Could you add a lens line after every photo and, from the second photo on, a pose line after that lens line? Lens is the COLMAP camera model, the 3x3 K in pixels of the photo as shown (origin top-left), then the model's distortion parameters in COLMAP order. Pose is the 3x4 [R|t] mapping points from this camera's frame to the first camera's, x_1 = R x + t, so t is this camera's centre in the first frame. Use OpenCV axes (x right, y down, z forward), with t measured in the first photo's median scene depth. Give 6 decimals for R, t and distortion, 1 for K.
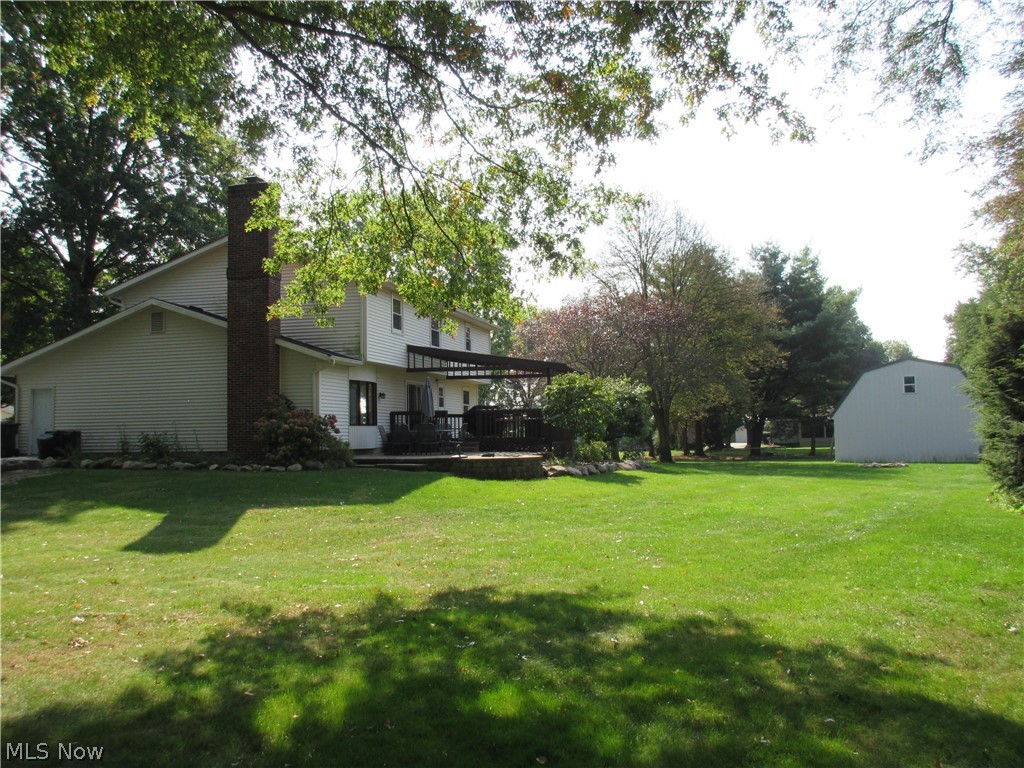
lens RADIAL K [[839.4, 0, 512.0], [0, 839.4, 384.0], [0, 0, 1]] dist [-0.011130, -0.004243]
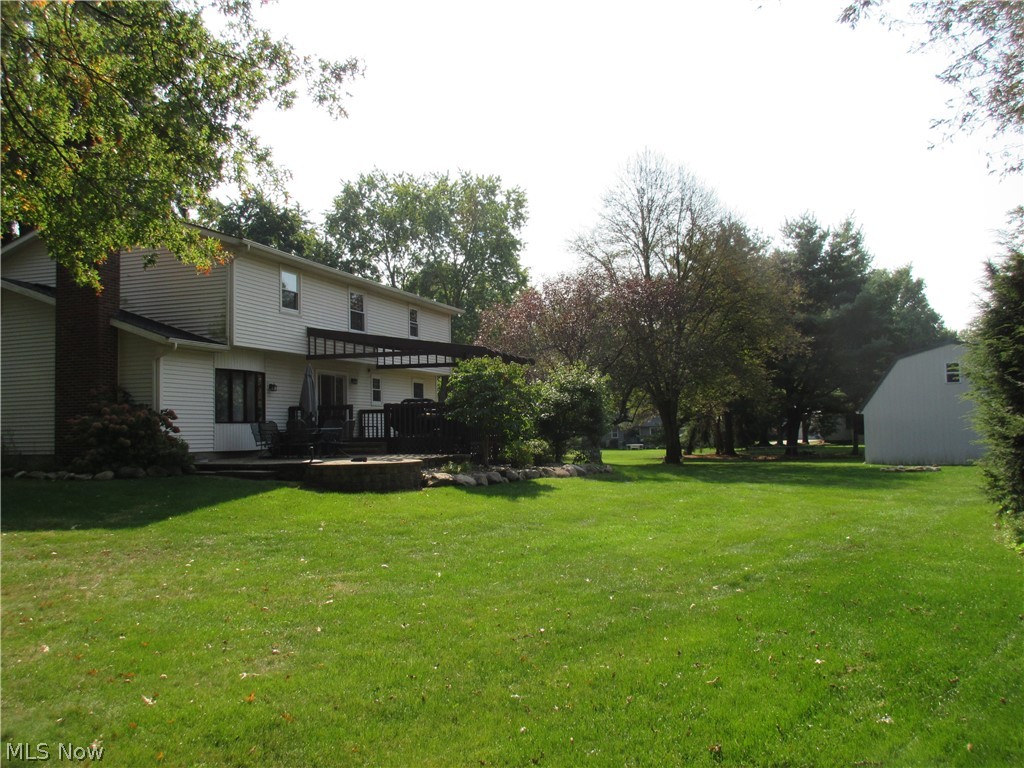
lens RADIAL K [[841.8, 0, 512.0], [0, 841.8, 384.0], [0, 0, 1]] dist [0.002379, 0.005651]
pose [[0.996646, -0.006578, -0.081564, 0.138896], [0.006913, 0.999969, 0.003819, 0.007972], [0.081537, -0.004370, 0.996661, 0.158957]]
